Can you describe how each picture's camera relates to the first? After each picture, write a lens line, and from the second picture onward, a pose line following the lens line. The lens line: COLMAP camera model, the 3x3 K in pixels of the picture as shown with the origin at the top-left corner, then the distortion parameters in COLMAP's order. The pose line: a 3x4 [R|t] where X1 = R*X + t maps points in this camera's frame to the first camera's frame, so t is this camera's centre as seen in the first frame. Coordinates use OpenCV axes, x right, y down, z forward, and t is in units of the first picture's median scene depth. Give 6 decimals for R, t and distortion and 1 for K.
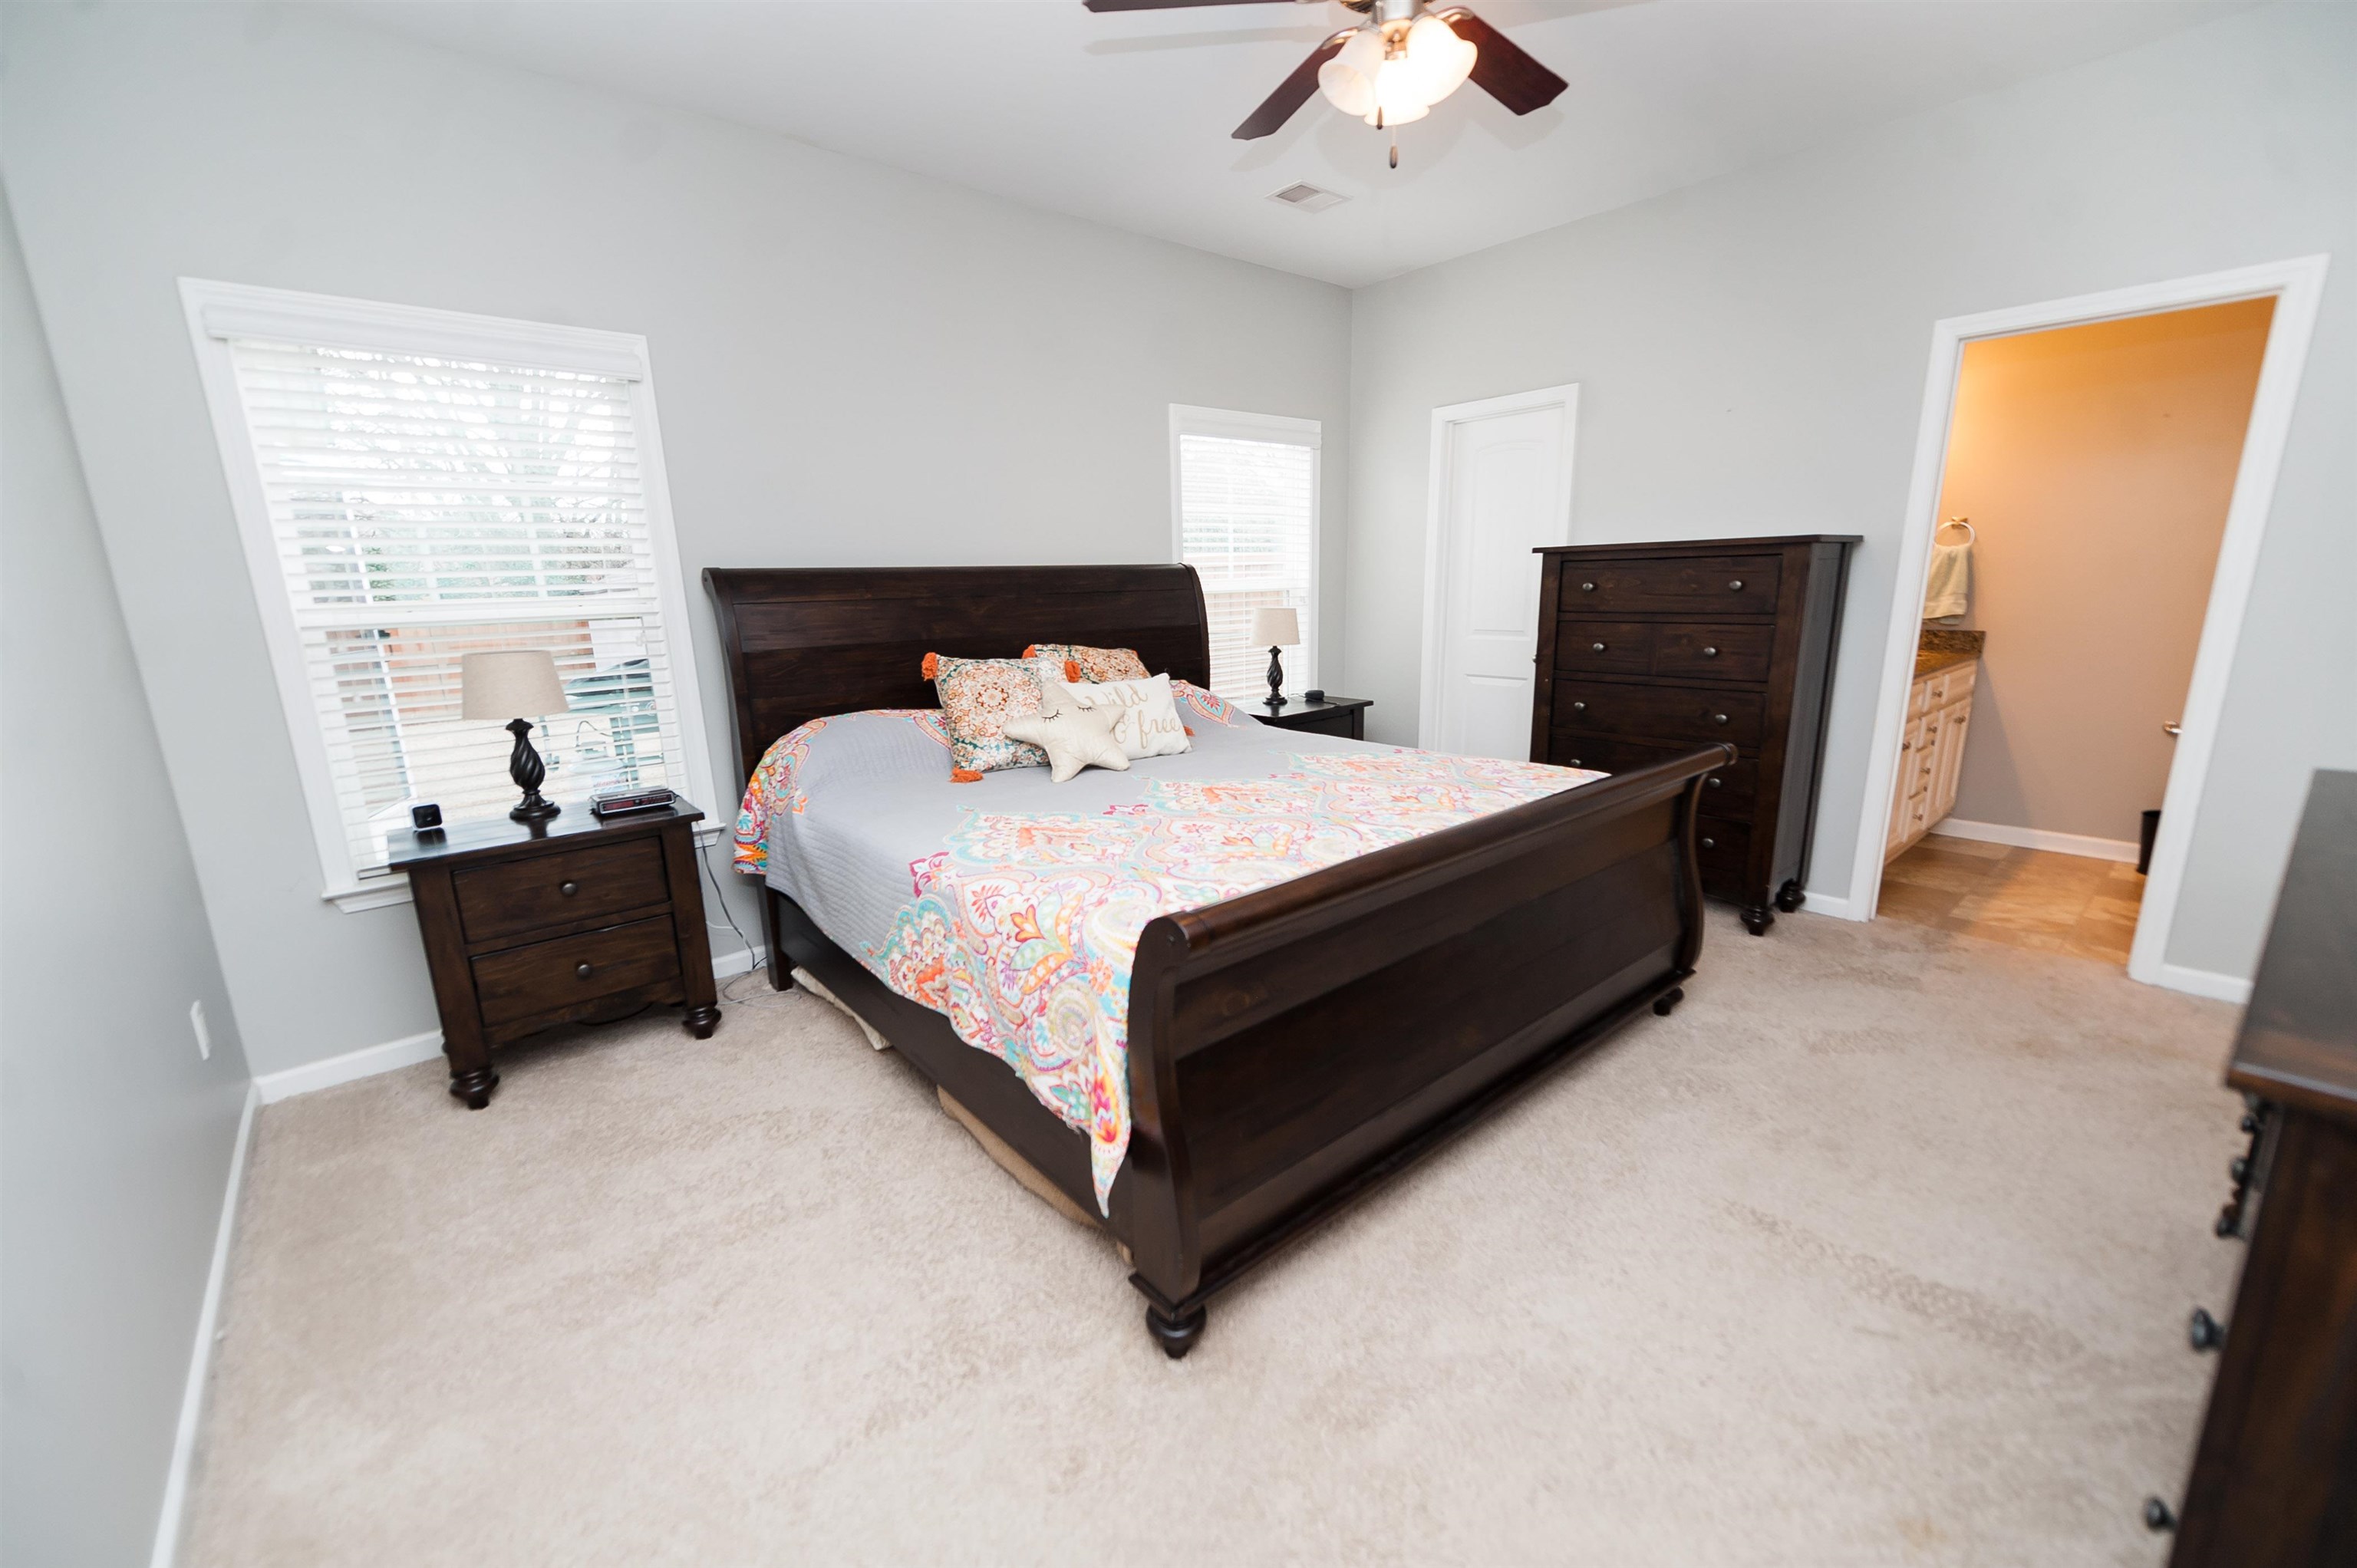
lens RADIAL K [[946.0, 0, 1182.5], [0, 946.0, 796.3], [0, 0, 1]] dist [0.019206, -0.007500]
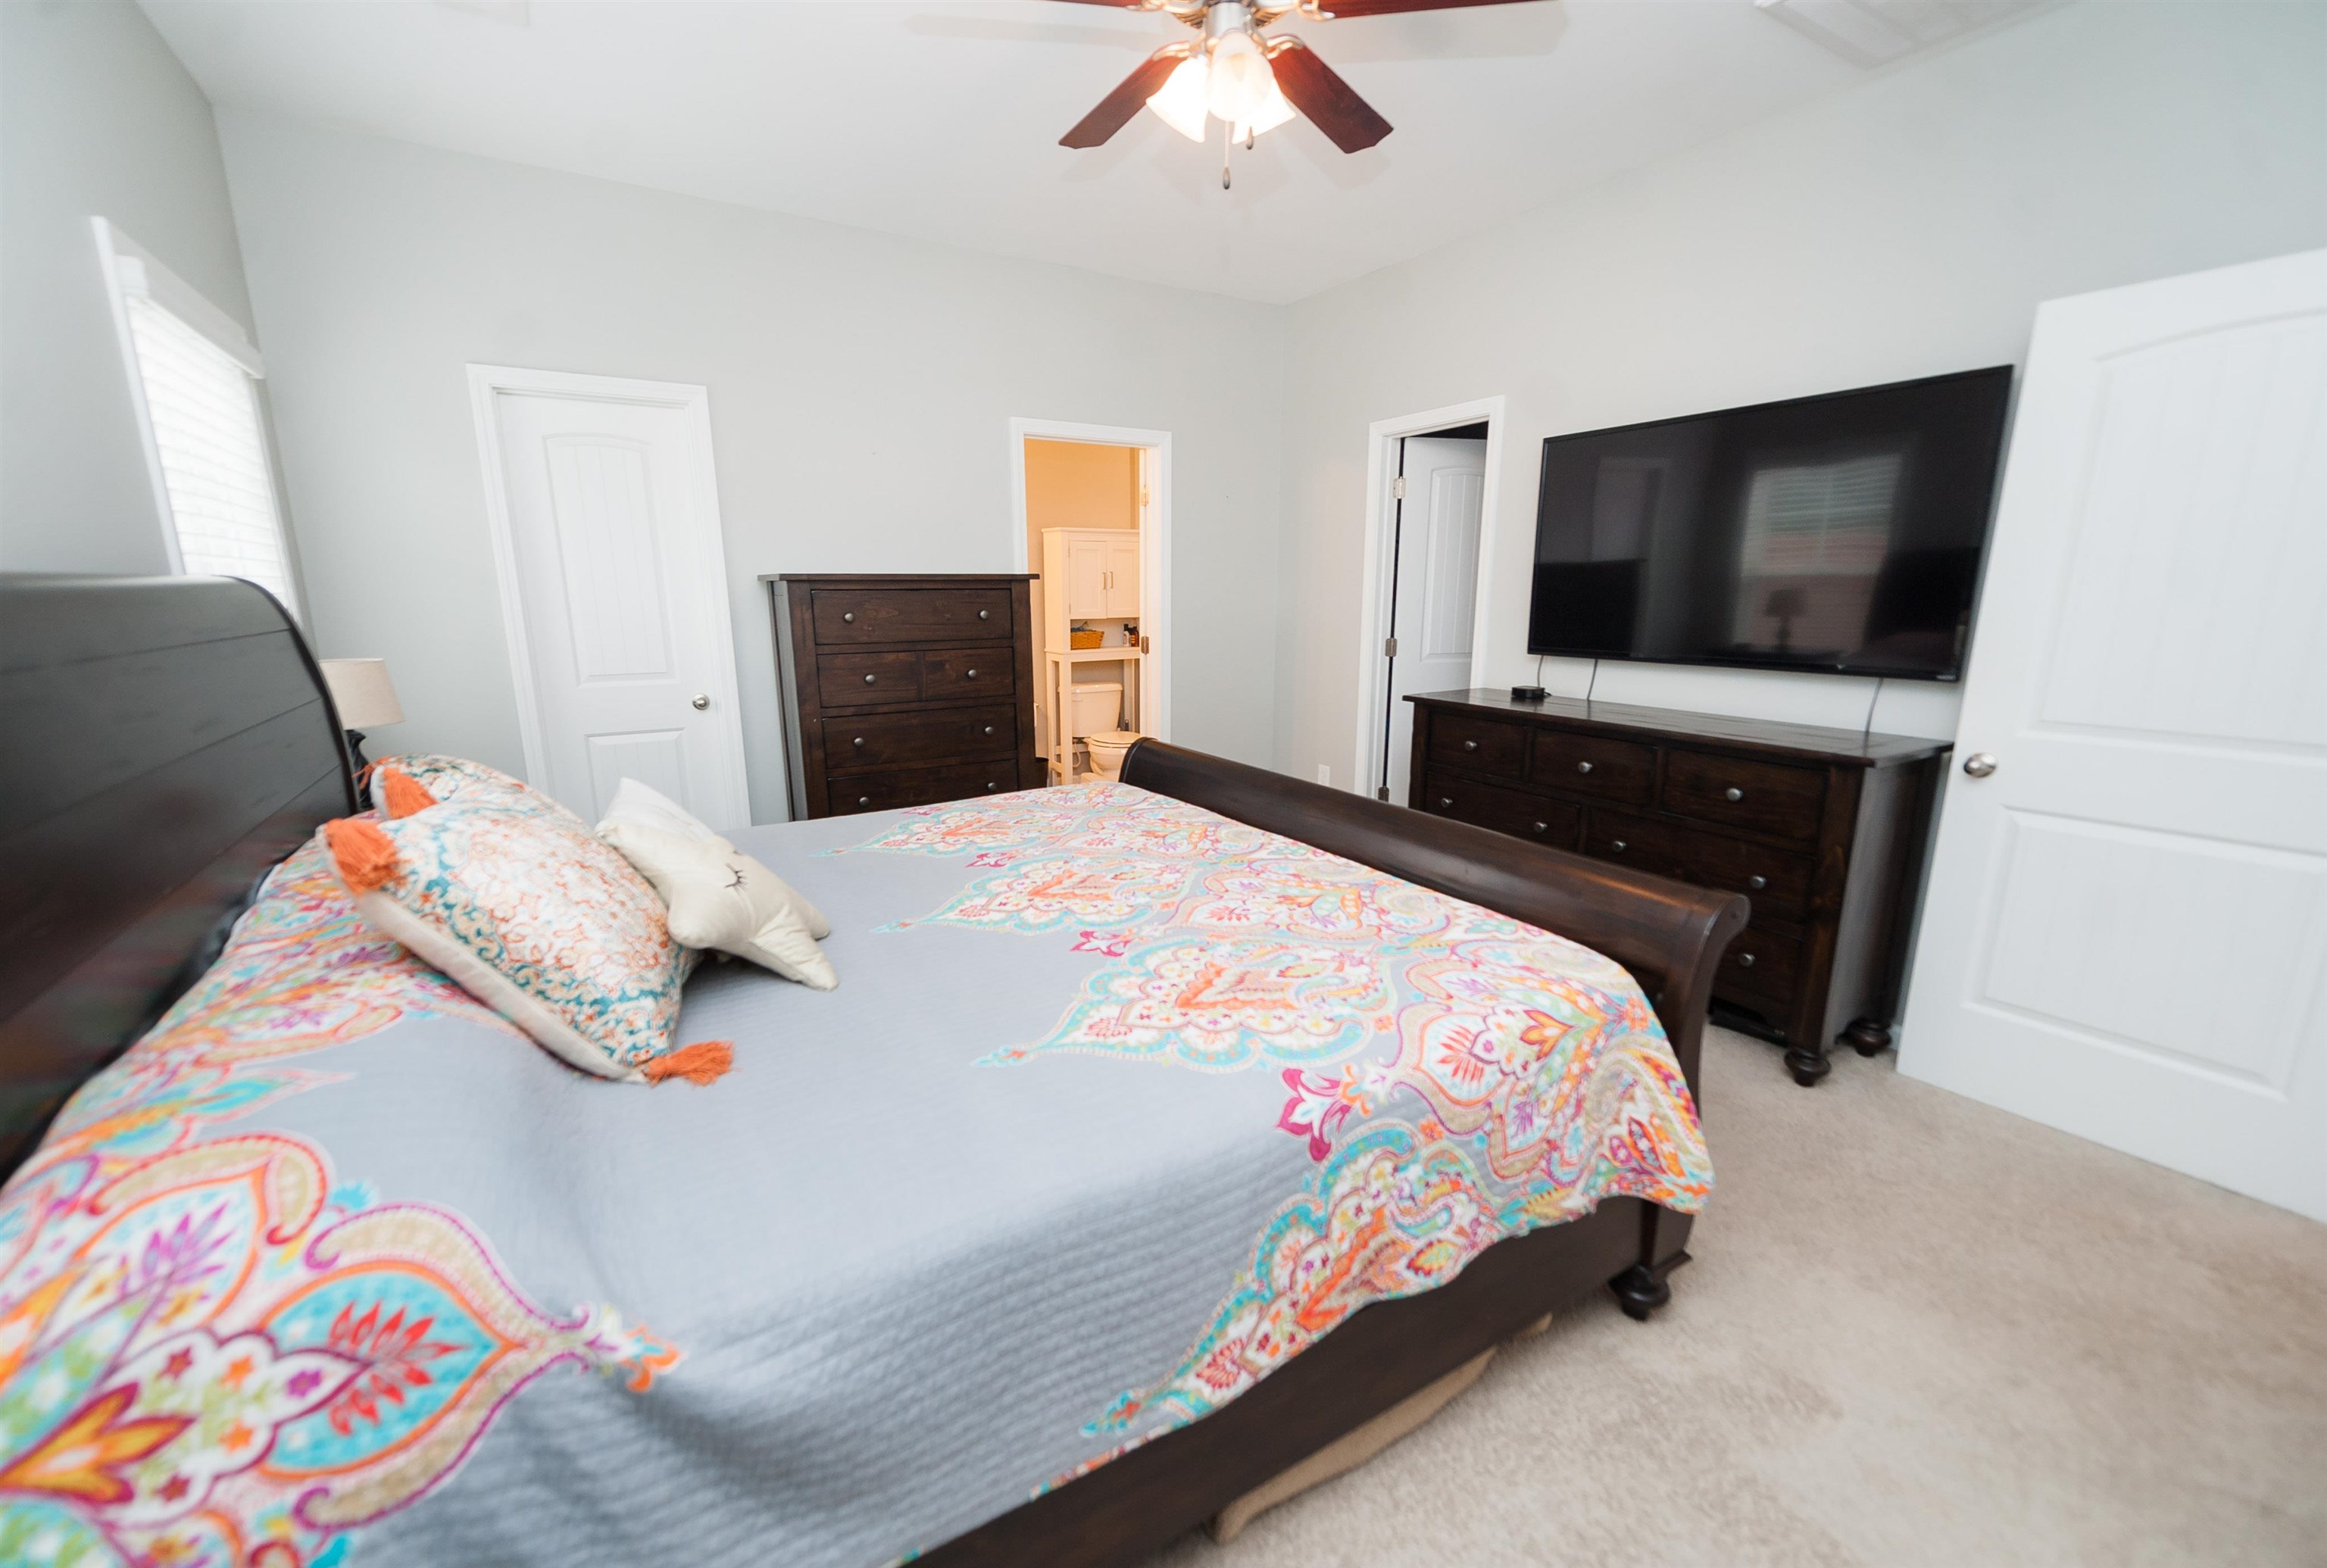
lens RADIAL K [[944.9, 0, 1162.8], [0, 944.9, 793.2], [0, 0, 1]] dist [0.001145, -0.000026]
pose [[0.156981, -0.188133, 0.969517, -0.787377], [0.223333, 0.963021, 0.150711, -0.207176], [-0.962018, 0.192866, 0.193192, 0.926569]]
